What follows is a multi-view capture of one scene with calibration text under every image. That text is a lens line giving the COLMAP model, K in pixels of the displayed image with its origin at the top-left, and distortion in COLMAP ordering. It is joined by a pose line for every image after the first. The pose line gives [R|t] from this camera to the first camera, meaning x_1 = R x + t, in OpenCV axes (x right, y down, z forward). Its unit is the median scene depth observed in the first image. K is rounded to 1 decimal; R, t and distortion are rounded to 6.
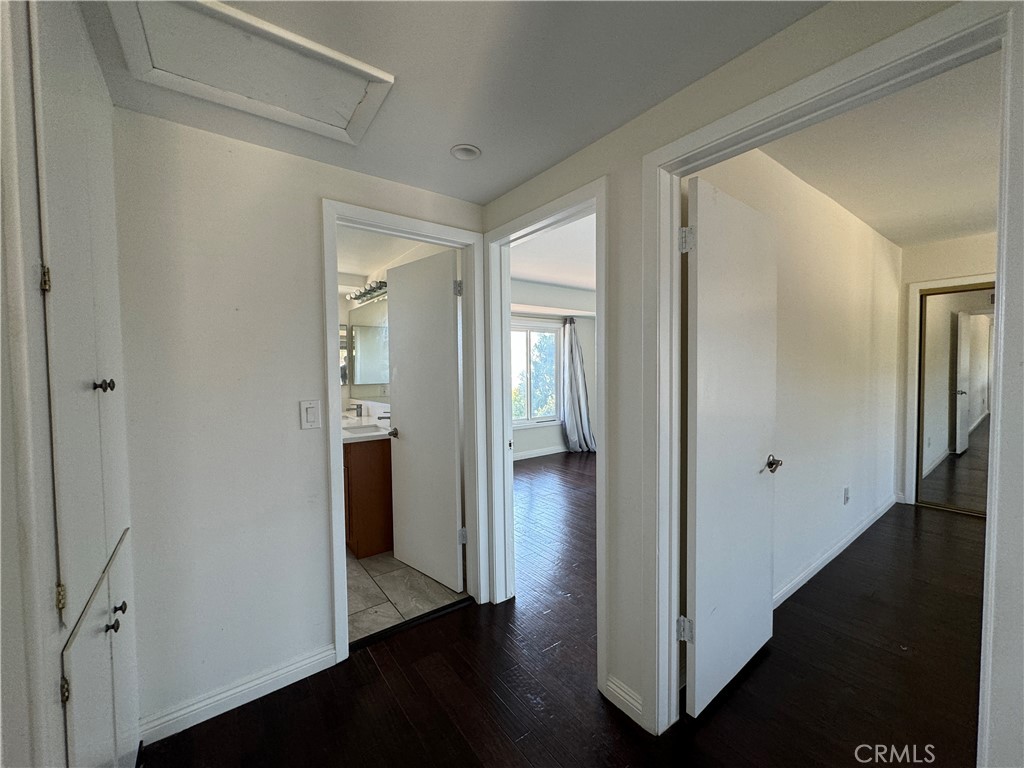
lens RADIAL K [[406.7, 0, 513.6], [0, 406.7, 384.9], [0, 0, 1]] dist [0.000275, 0.000031]
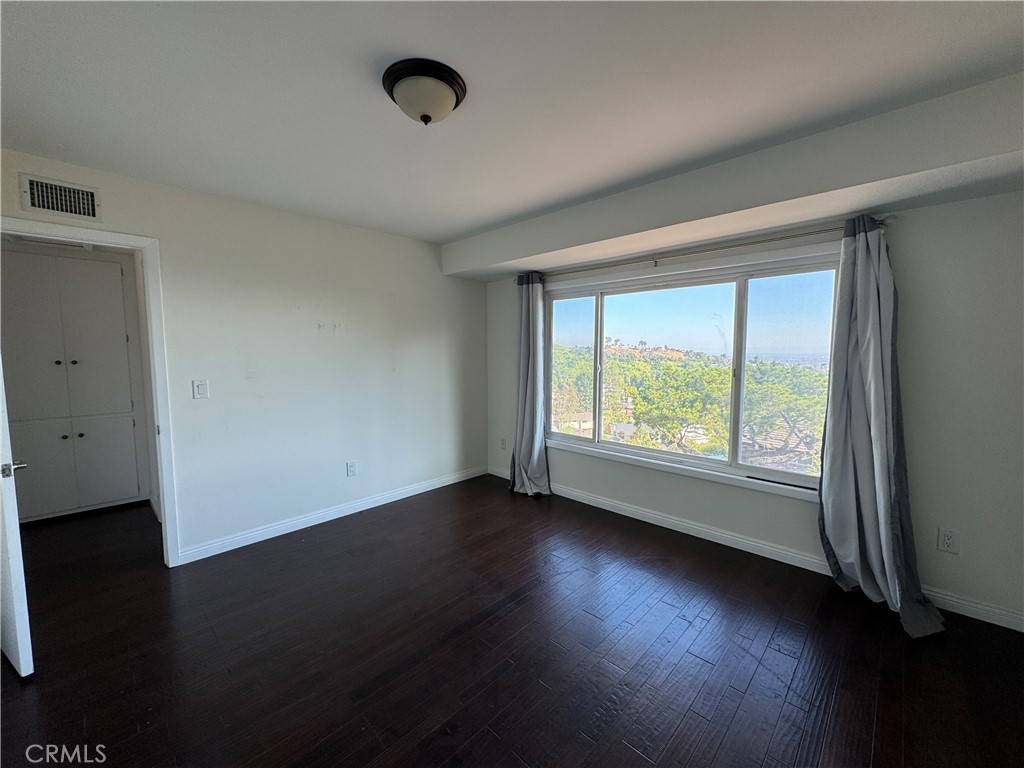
lens RADIAL K [[406.7, 0, 513.5], [0, 406.7, 384.5], [0, 0, 1]] dist [0.000275, 0.000031]
pose [[0.172264, 0.085063, -0.981371, 0.458741], [-0.032061, 0.996221, 0.080722, -0.041758], [0.984529, 0.017558, 0.174340, 0.668079]]
